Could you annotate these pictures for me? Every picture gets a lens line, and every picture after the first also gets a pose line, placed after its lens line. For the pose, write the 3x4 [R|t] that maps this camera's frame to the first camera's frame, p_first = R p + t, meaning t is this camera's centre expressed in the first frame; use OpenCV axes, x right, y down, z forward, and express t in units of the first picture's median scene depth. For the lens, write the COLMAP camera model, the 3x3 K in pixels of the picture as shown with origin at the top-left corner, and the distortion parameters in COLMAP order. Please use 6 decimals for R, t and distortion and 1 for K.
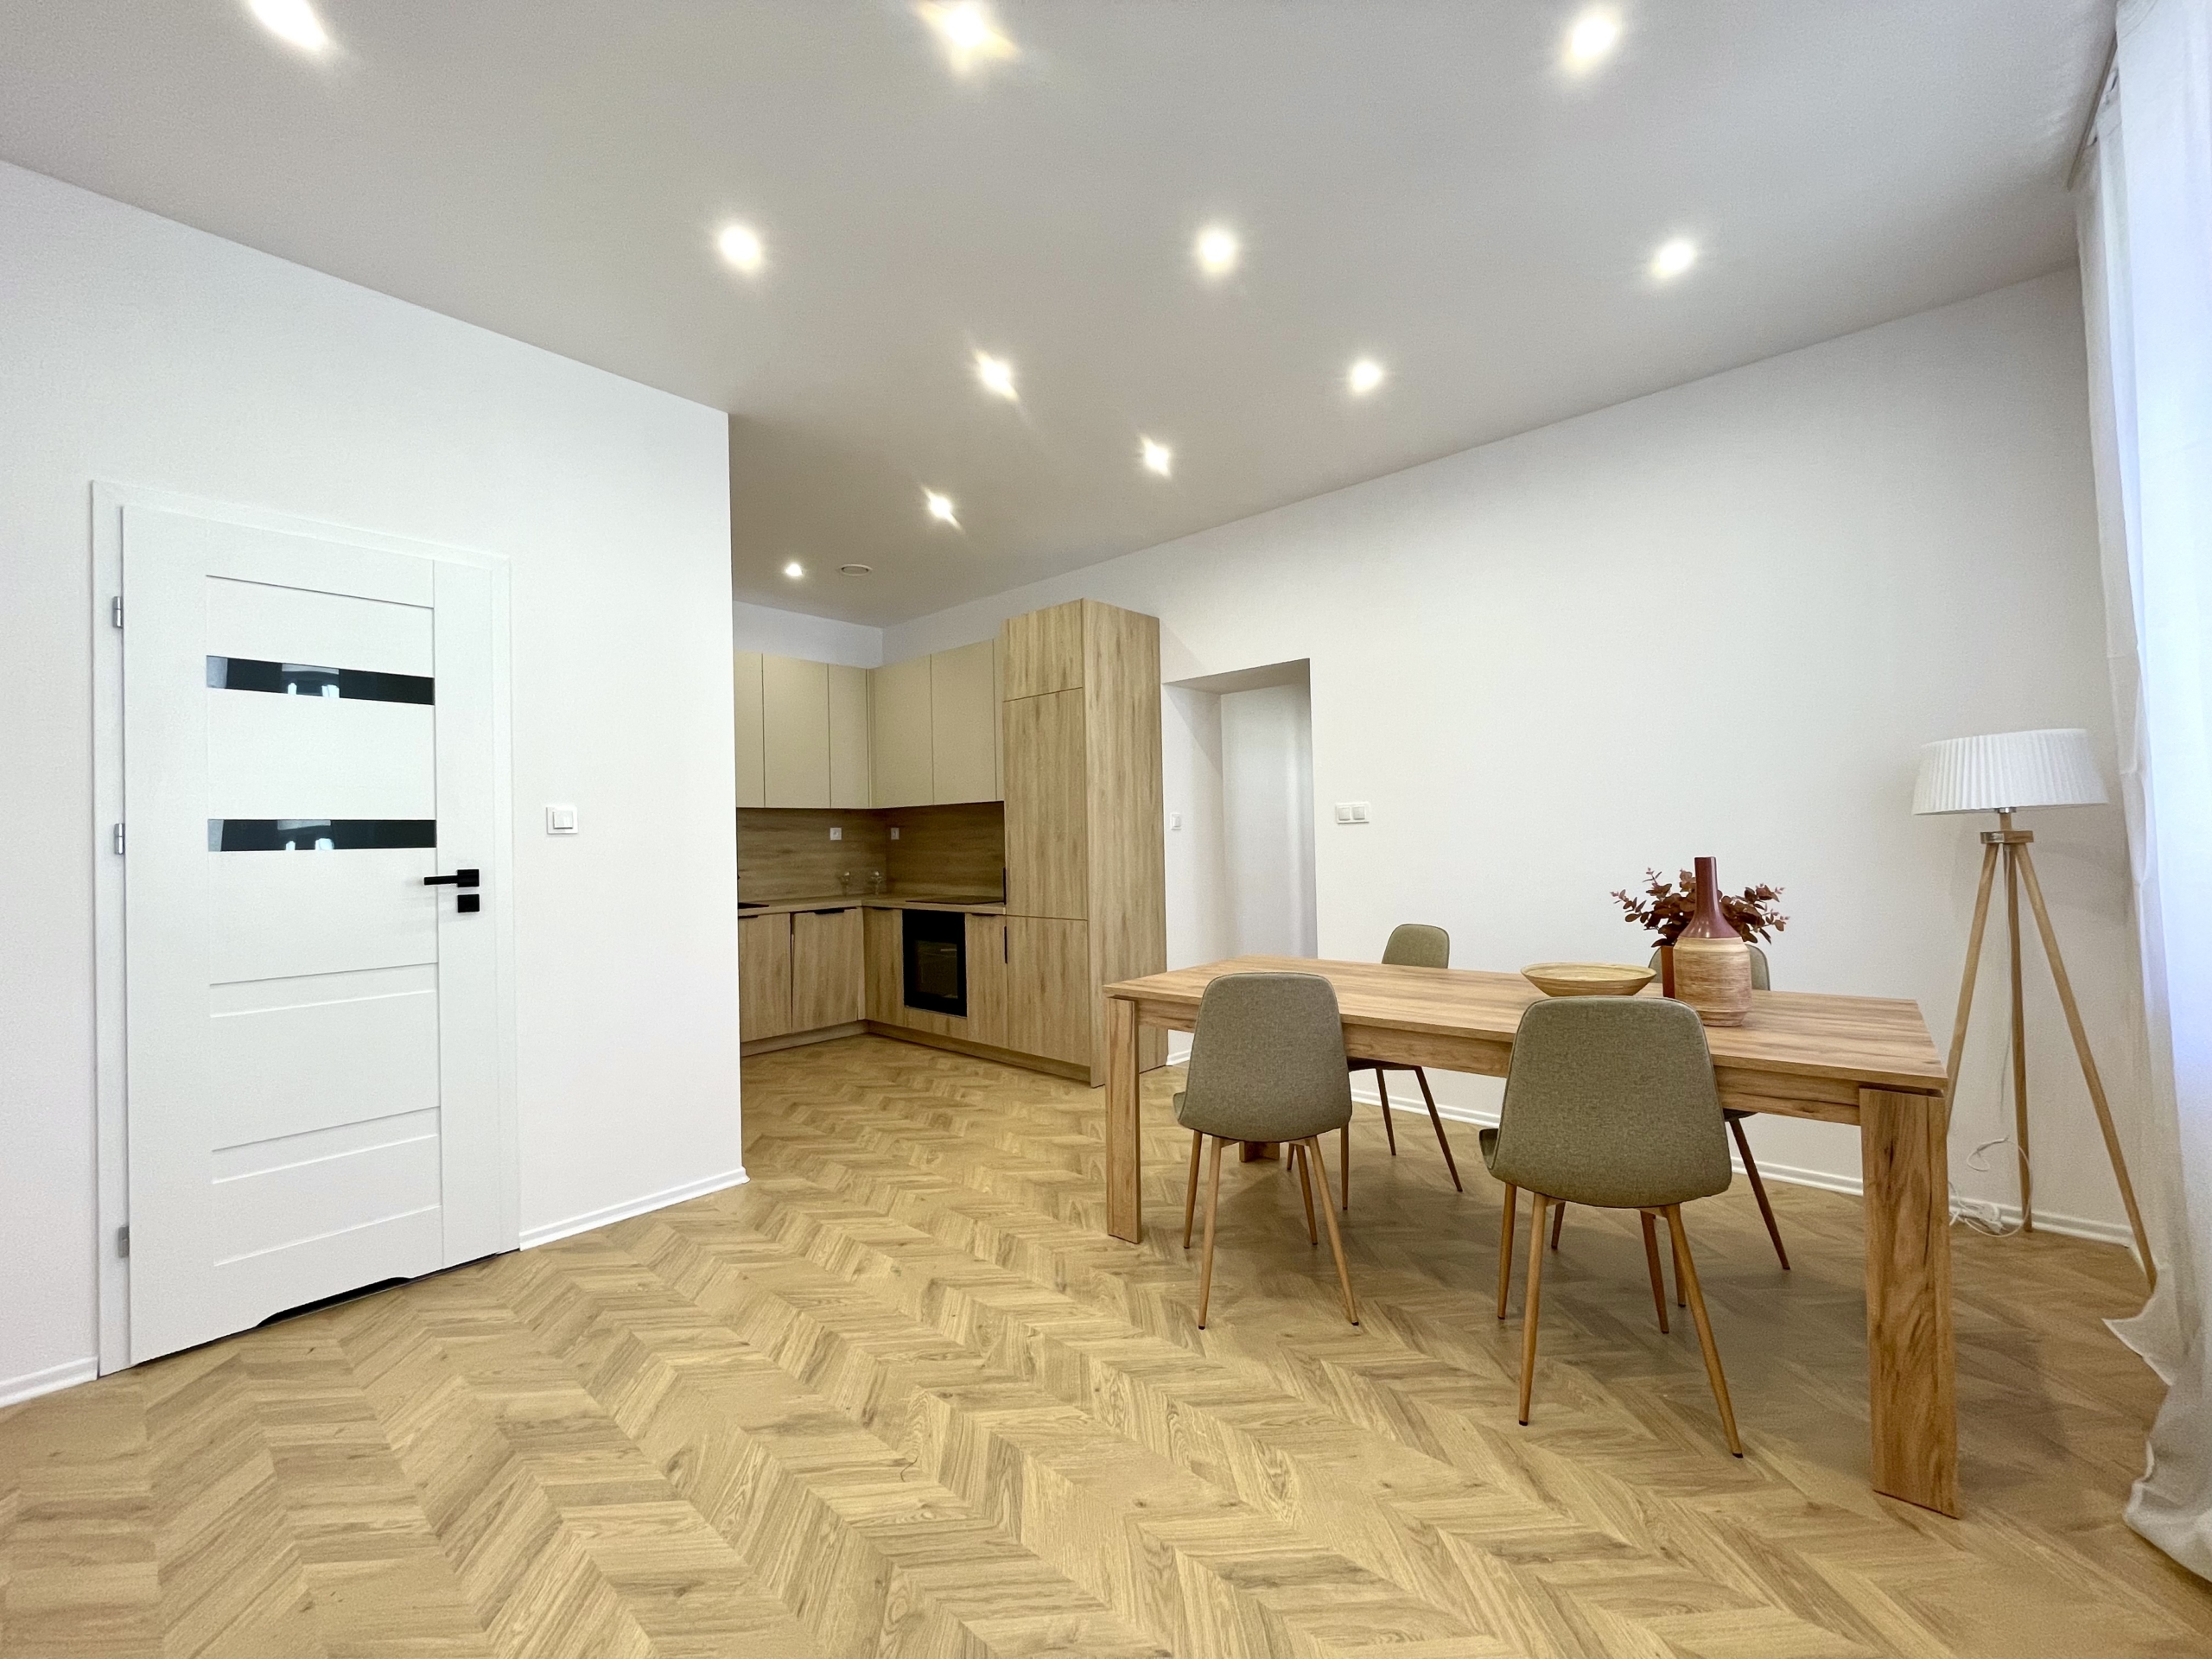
lens RADIAL K [[895.6, 0, 1106.0], [0, 895.6, 829.5], [0, 0, 1]] dist [-0.000092, -0.000288]
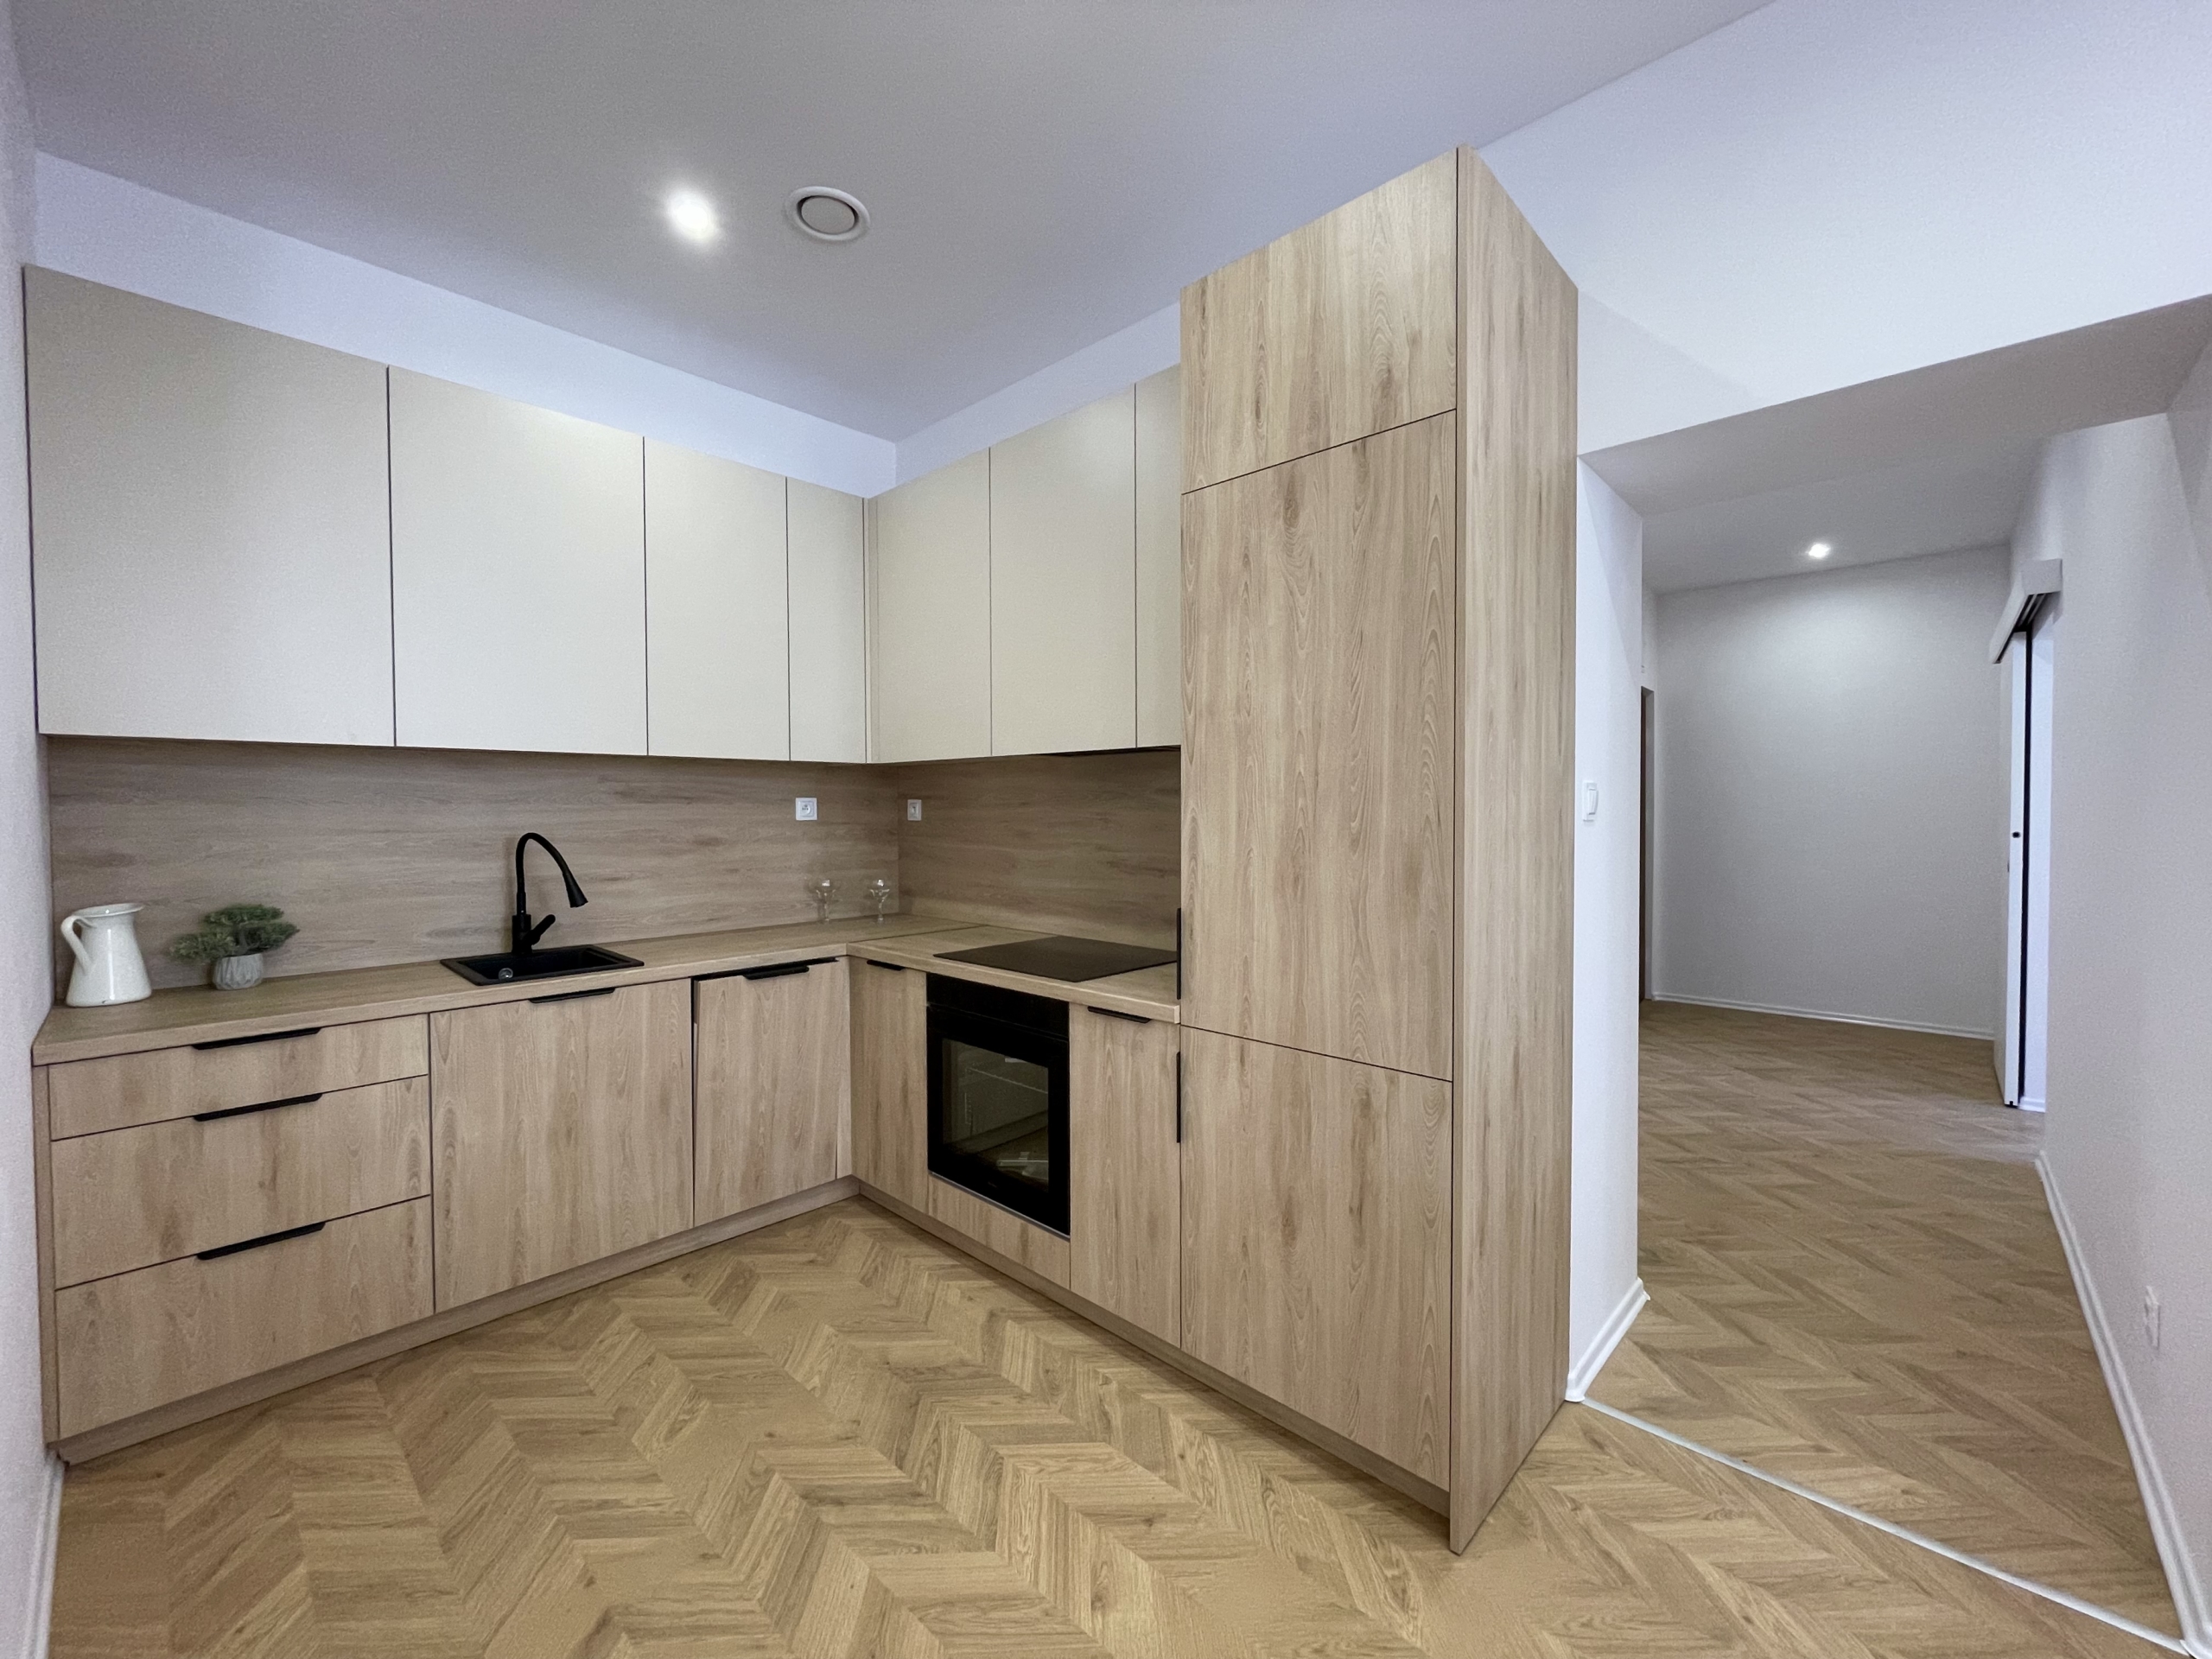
lens RADIAL K [[893.4, 0, 1106.0], [0, 893.4, 829.5], [0, 0, 1]] dist [-0.001131, 0.000299]
pose [[0.999507, 0.019451, -0.024637, -0.128448], [-0.018623, 0.999269, 0.033398, -0.005134], [0.025269, -0.032923, 0.999138, 0.558756]]
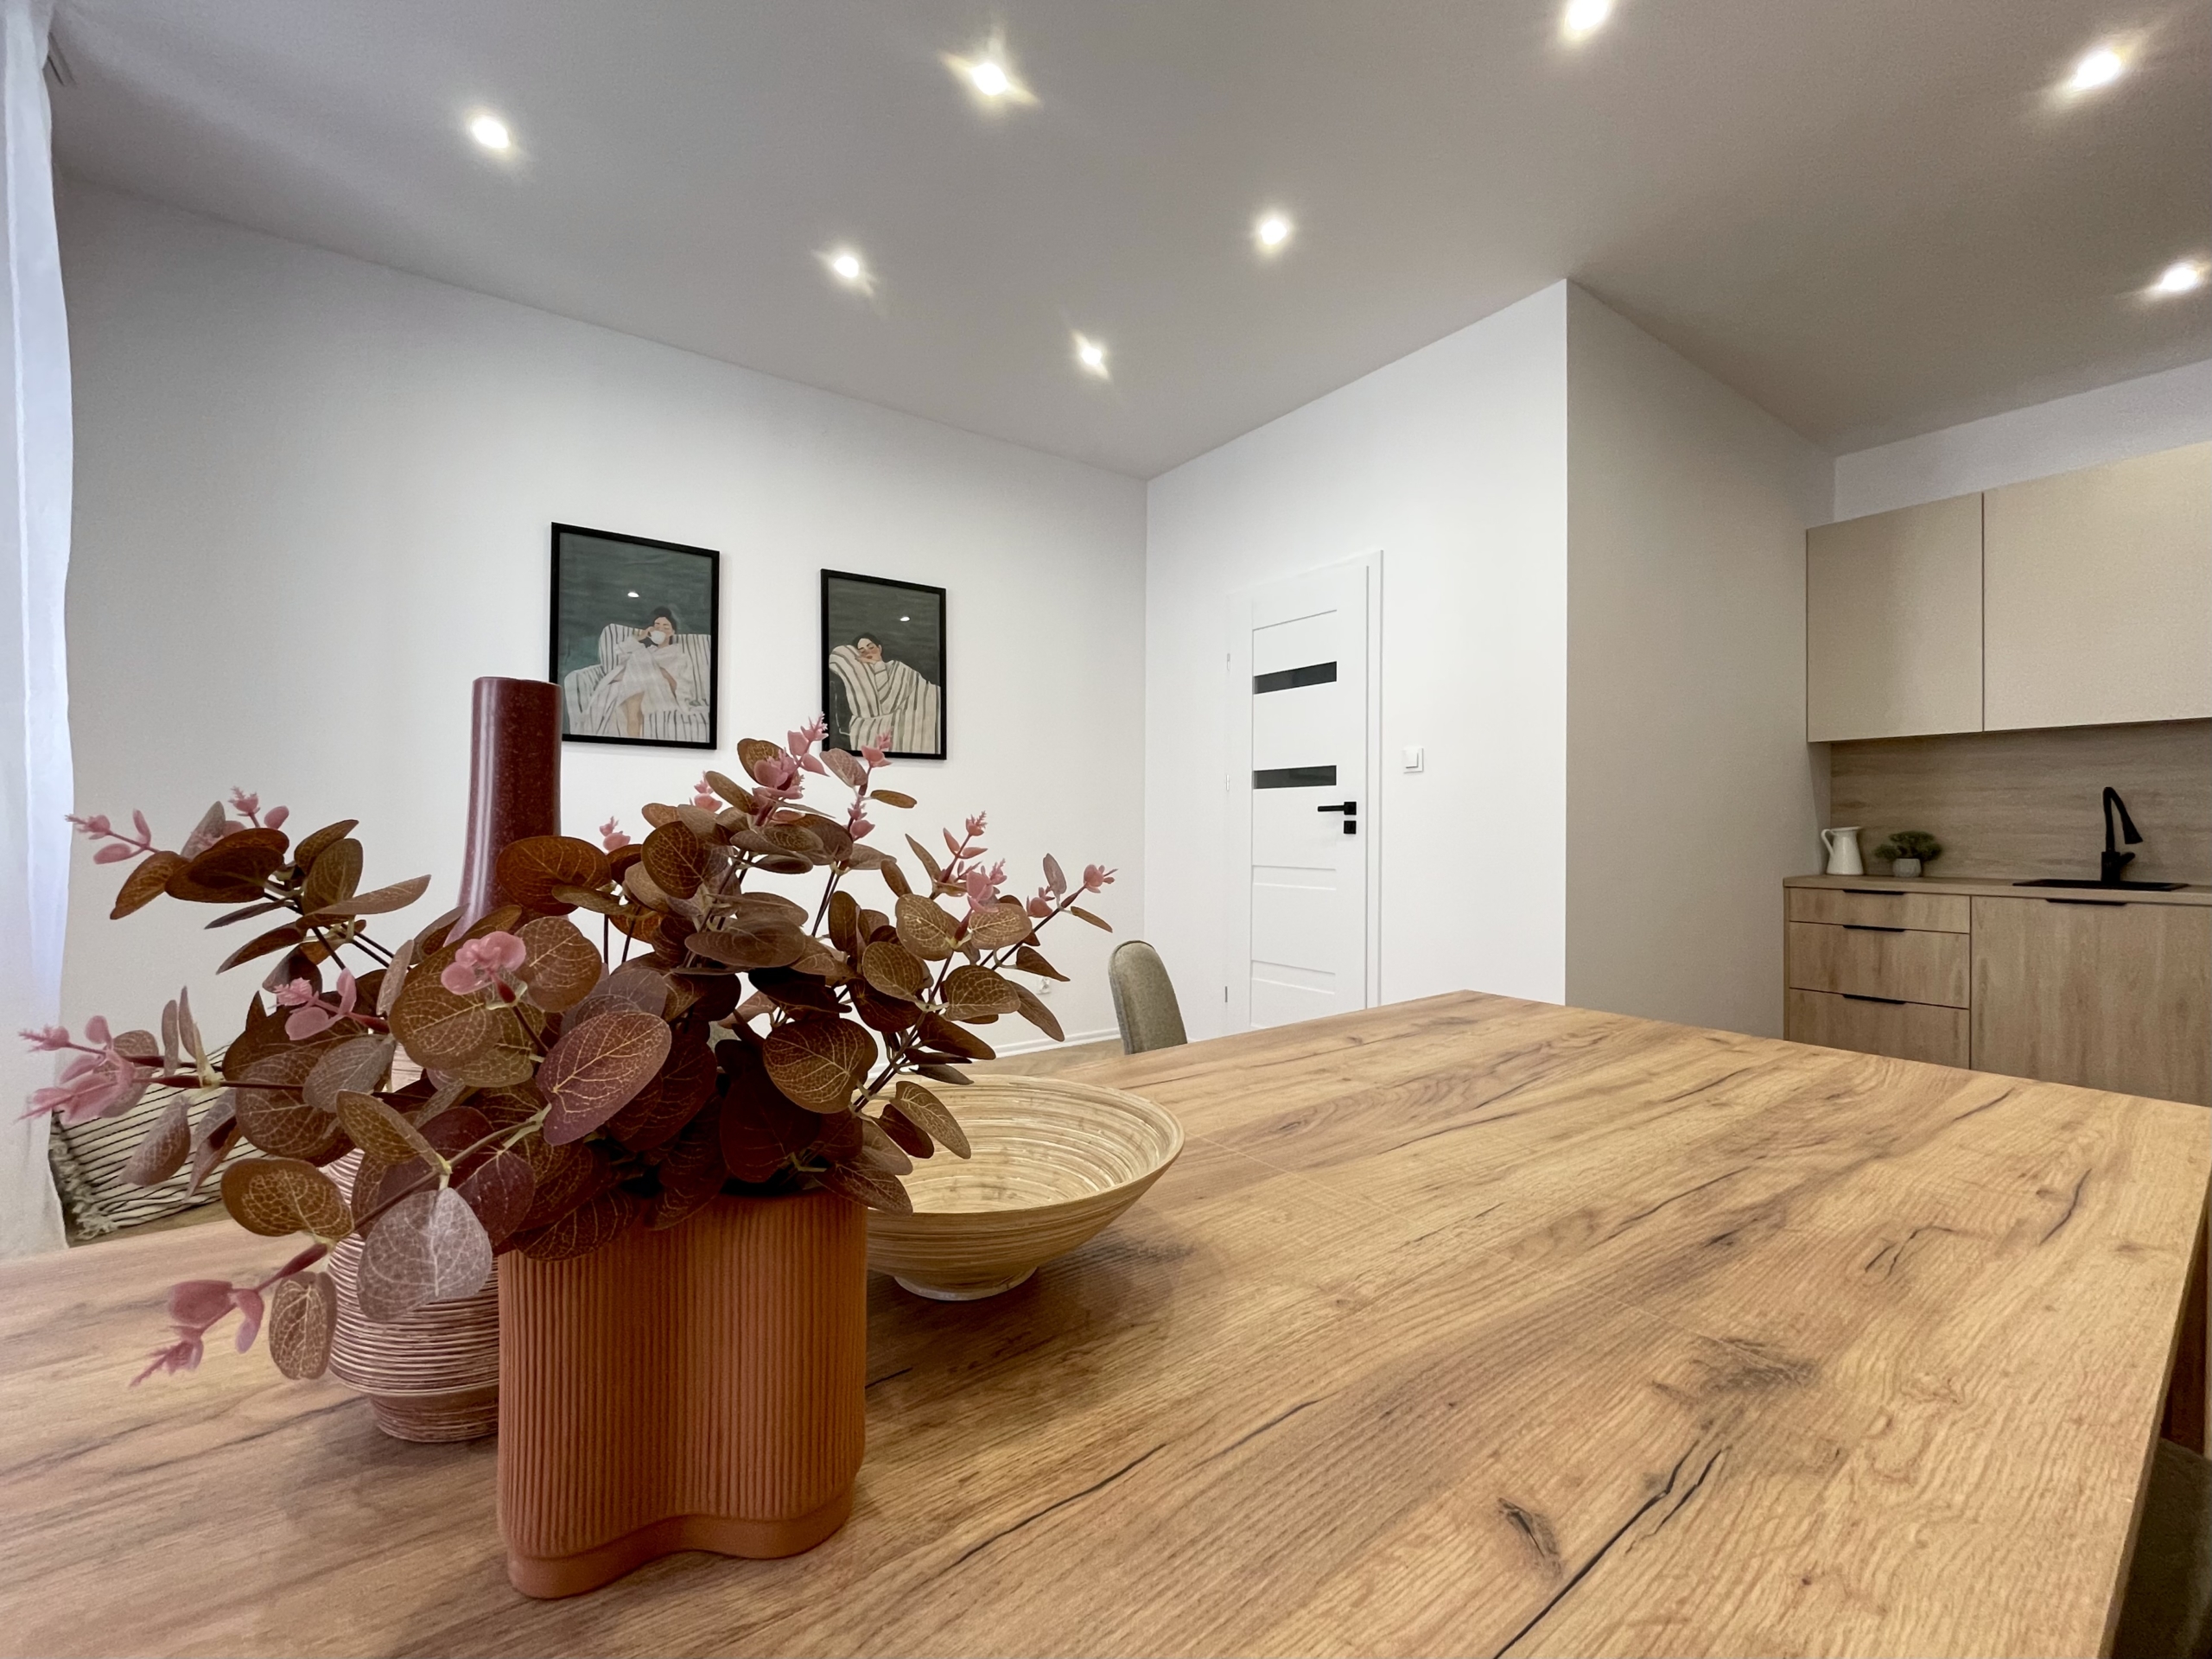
lens RADIAL K [[903.4, 0, 1106.0], [0, 903.4, 829.5], [0, 0, 1]] dist [-0.000232, 0.000125]
pose [[-0.197167, 0.032783, -0.979822, 0.340382], [0.014219, 0.999431, 0.030577, 0.020144], [0.980267, -0.007903, -0.197521, 0.459819]]
